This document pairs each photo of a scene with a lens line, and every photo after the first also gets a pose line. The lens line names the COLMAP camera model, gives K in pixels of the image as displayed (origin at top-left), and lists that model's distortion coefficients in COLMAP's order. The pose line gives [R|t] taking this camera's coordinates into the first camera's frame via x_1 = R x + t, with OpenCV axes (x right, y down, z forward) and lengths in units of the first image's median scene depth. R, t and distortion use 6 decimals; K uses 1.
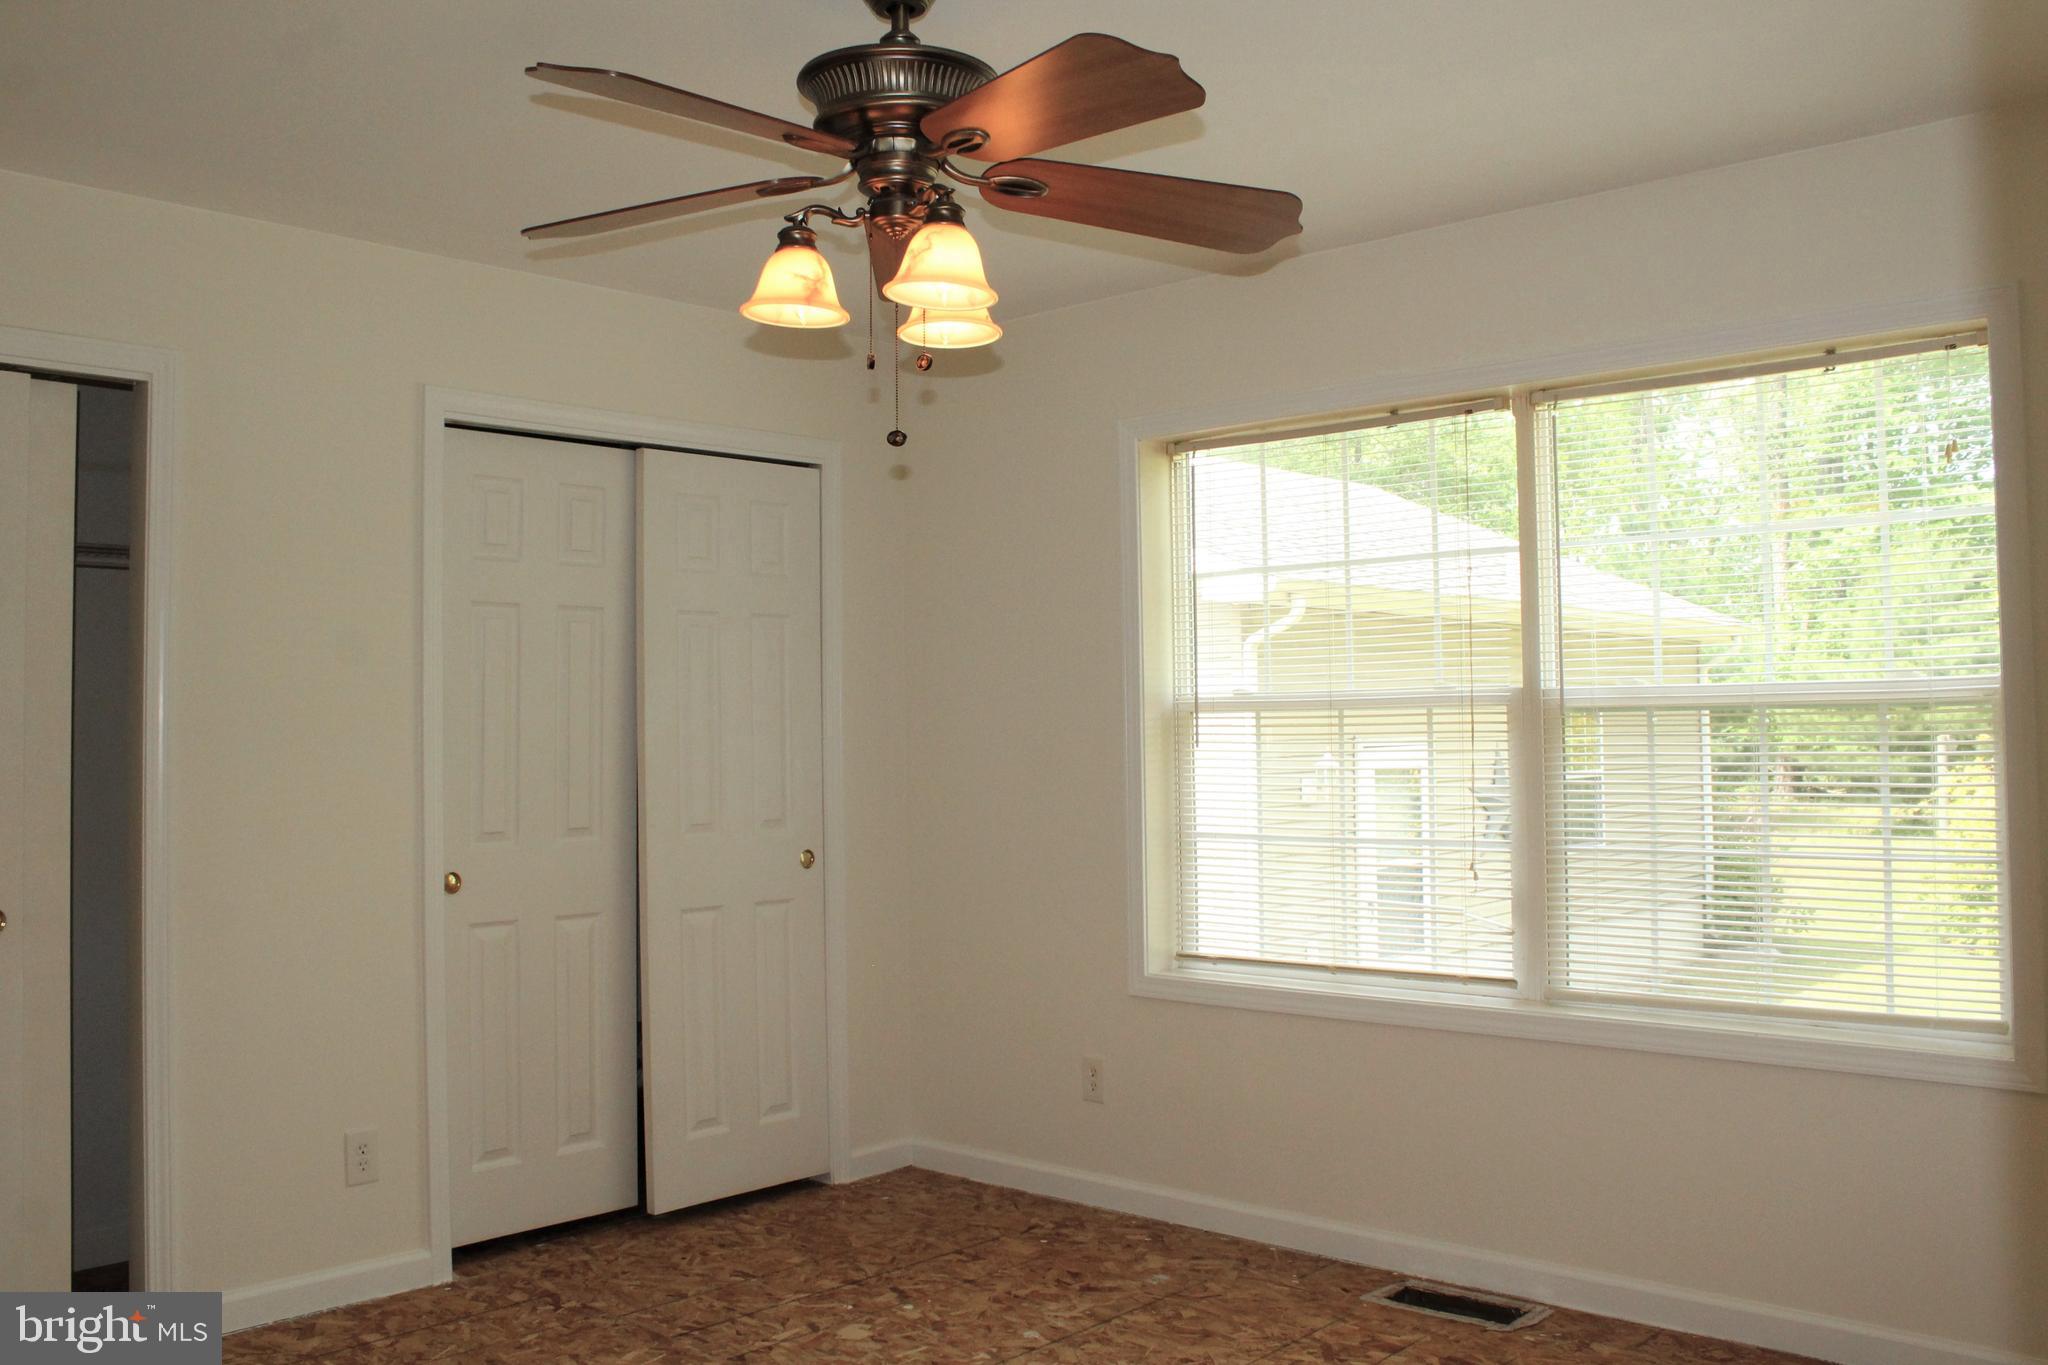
lens RADIAL K [[1754.6, 0, 1028.4], [0, 1754.6, 669.2], [0, 0, 1]] dist [-0.170511, 0.162068]
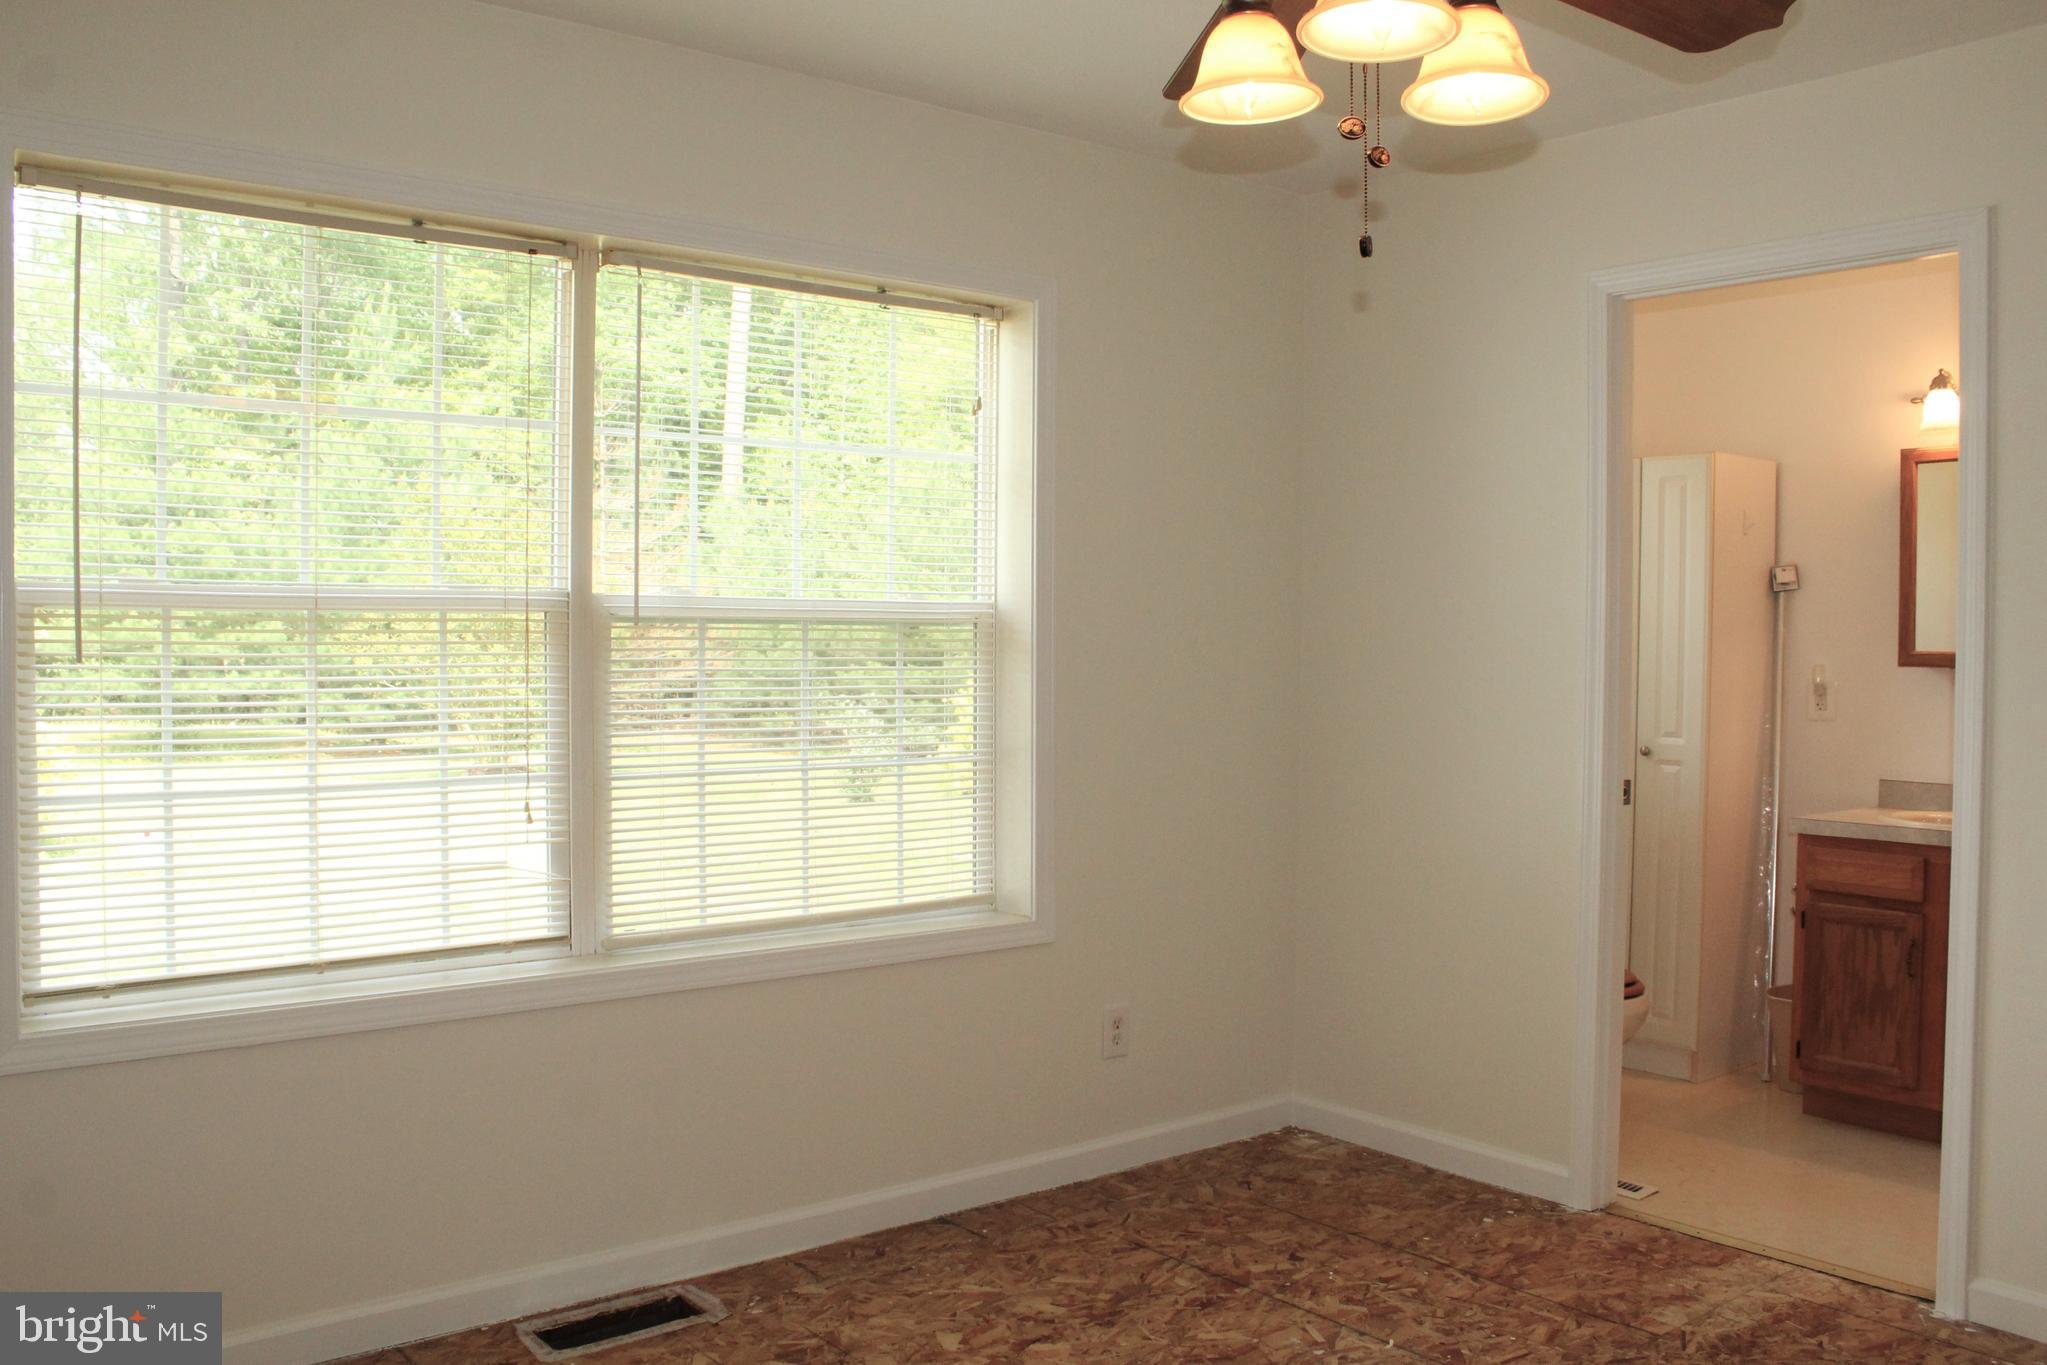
lens RADIAL K [[2002.3, 0, 1023.5], [0, 2002.3, 682.5], [0, 0, 1]] dist [-0.153598, 0.004786]
pose [[0.078186, 0.001182, 0.996938, -0.665257], [-0.031281, 0.999510, 0.001268, 0.047272], [-0.996448, -0.031284, 0.078184, 0.700610]]
